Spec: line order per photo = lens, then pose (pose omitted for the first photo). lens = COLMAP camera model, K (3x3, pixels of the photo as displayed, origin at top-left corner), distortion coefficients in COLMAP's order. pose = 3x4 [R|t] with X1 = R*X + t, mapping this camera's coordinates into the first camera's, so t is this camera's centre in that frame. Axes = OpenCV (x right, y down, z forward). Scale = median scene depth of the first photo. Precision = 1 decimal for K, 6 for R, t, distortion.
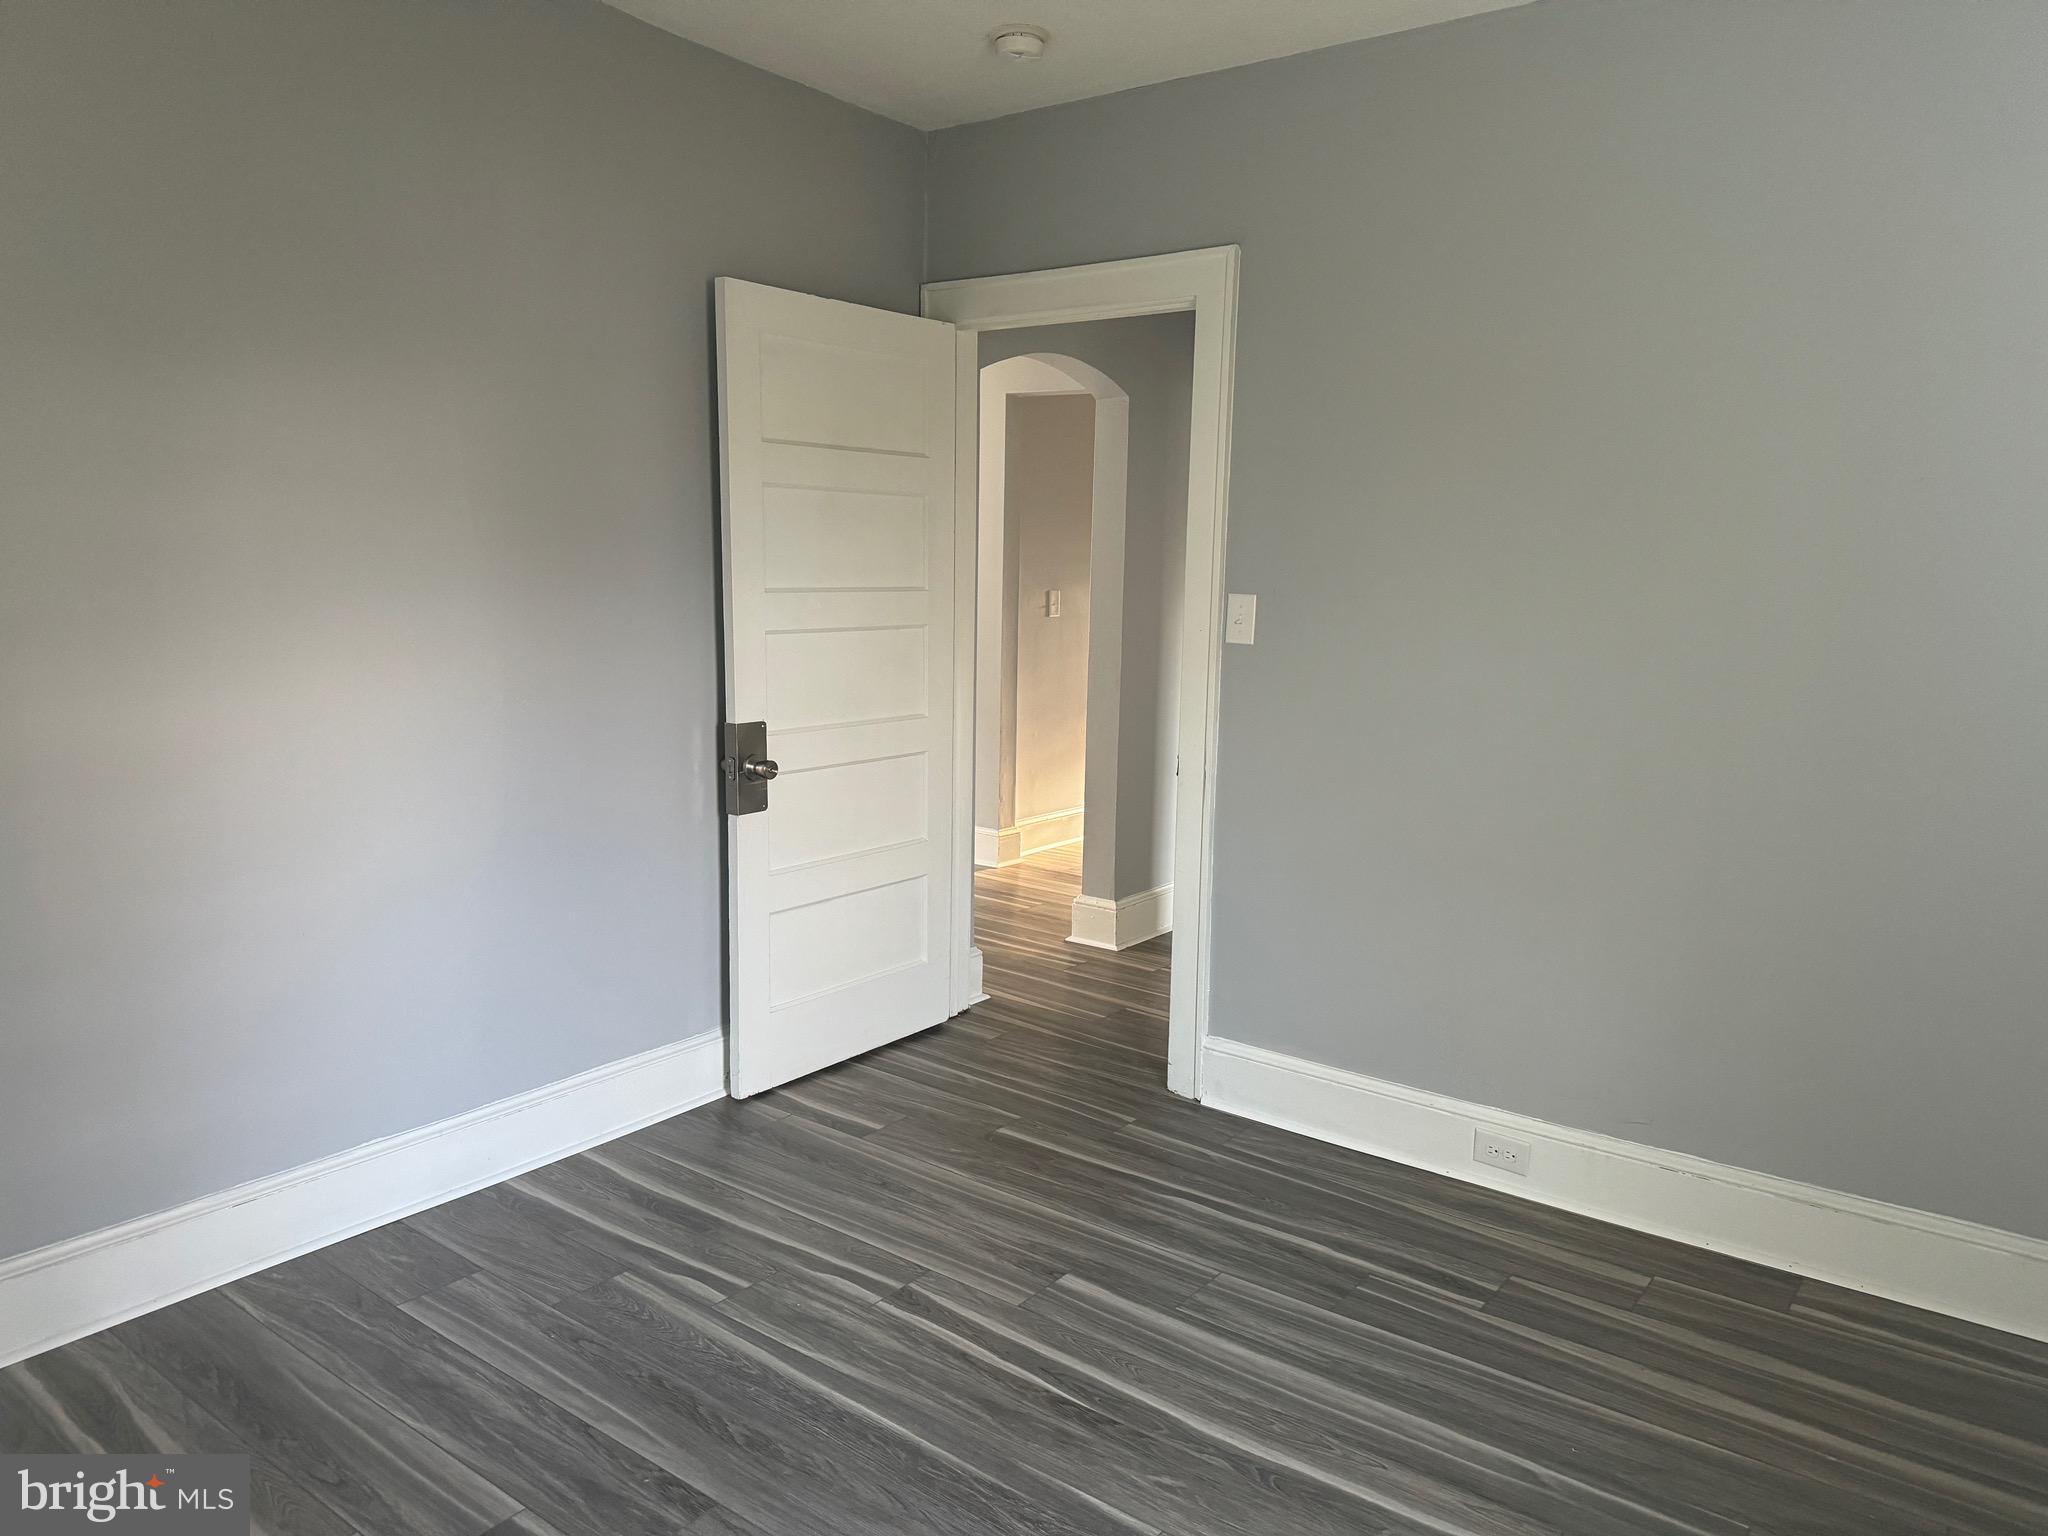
lens RADIAL K [[1449.4, 0, 1026.6], [0, 1449.4, 769.0], [0, 0, 1]] dist [0.053749, -0.056089]
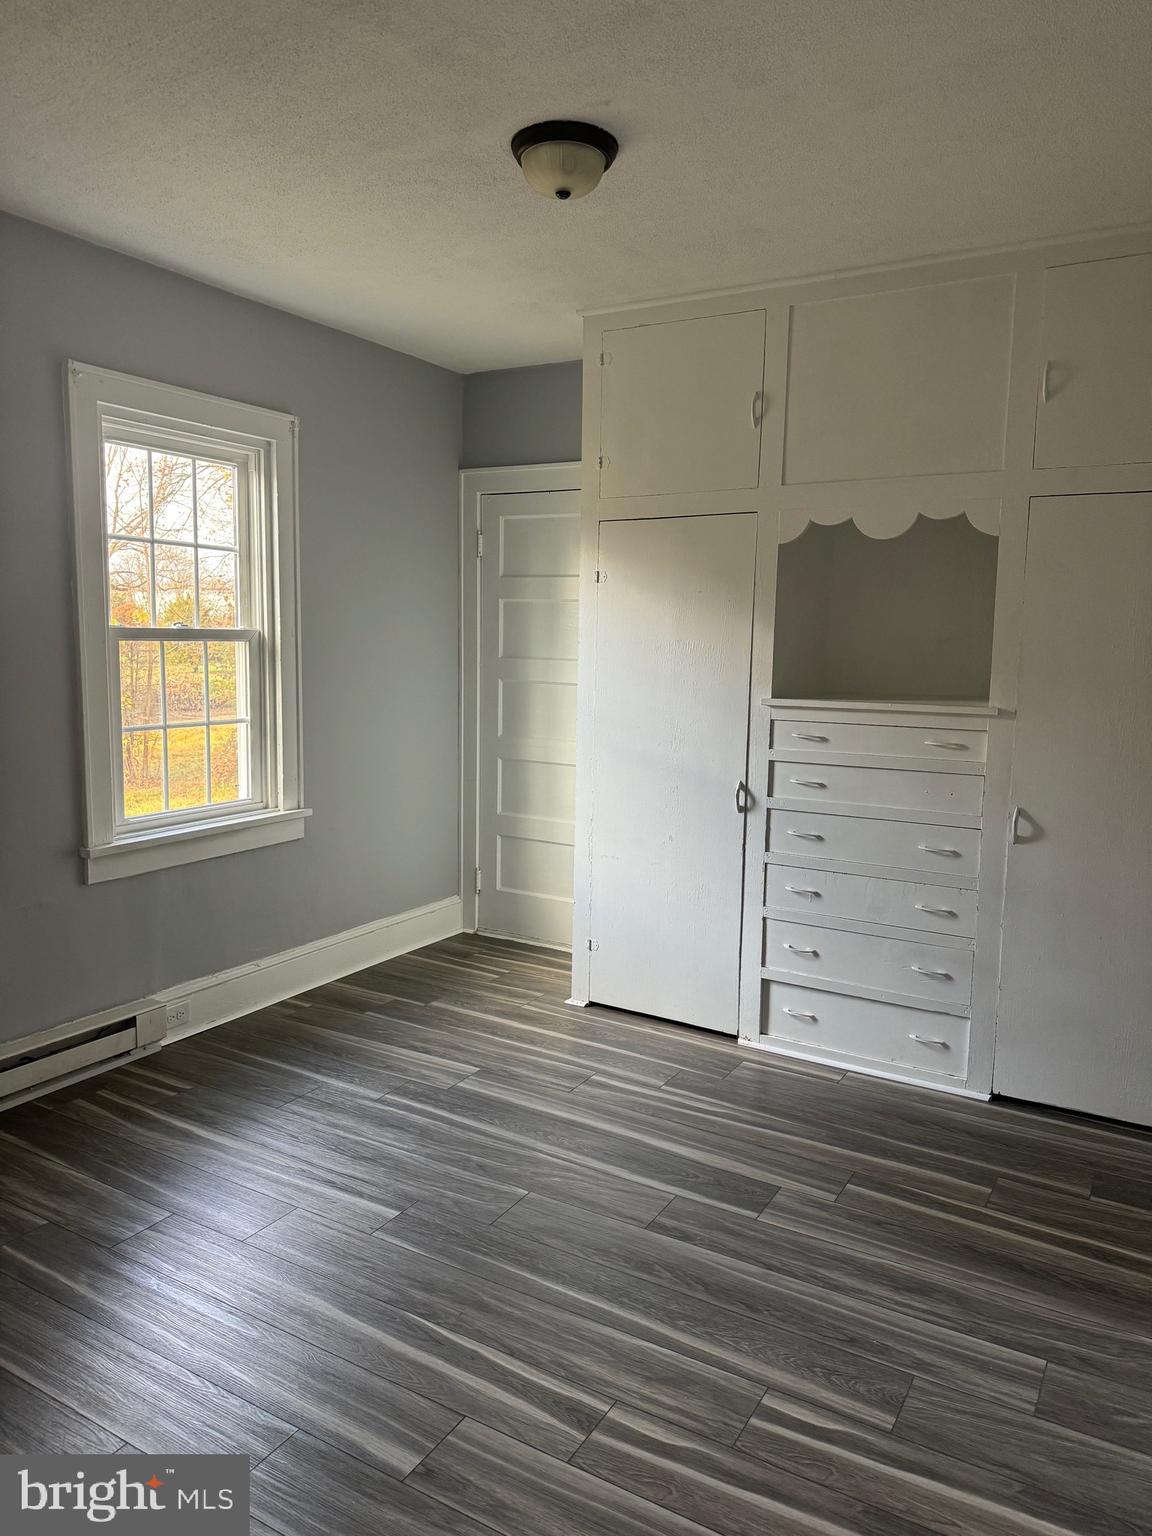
lens RADIAL K [[1087.0, 0, 571.9], [0, 1087.0, 764.8], [0, 0, 1]] dist [0.053749, -0.056089]
pose [[-0.993421, -0.017760, -0.113131, 0.015000], [-0.047553, 0.962676, 0.266446, -0.263901], [0.104177, 0.270073, -0.957187, 1.698303]]
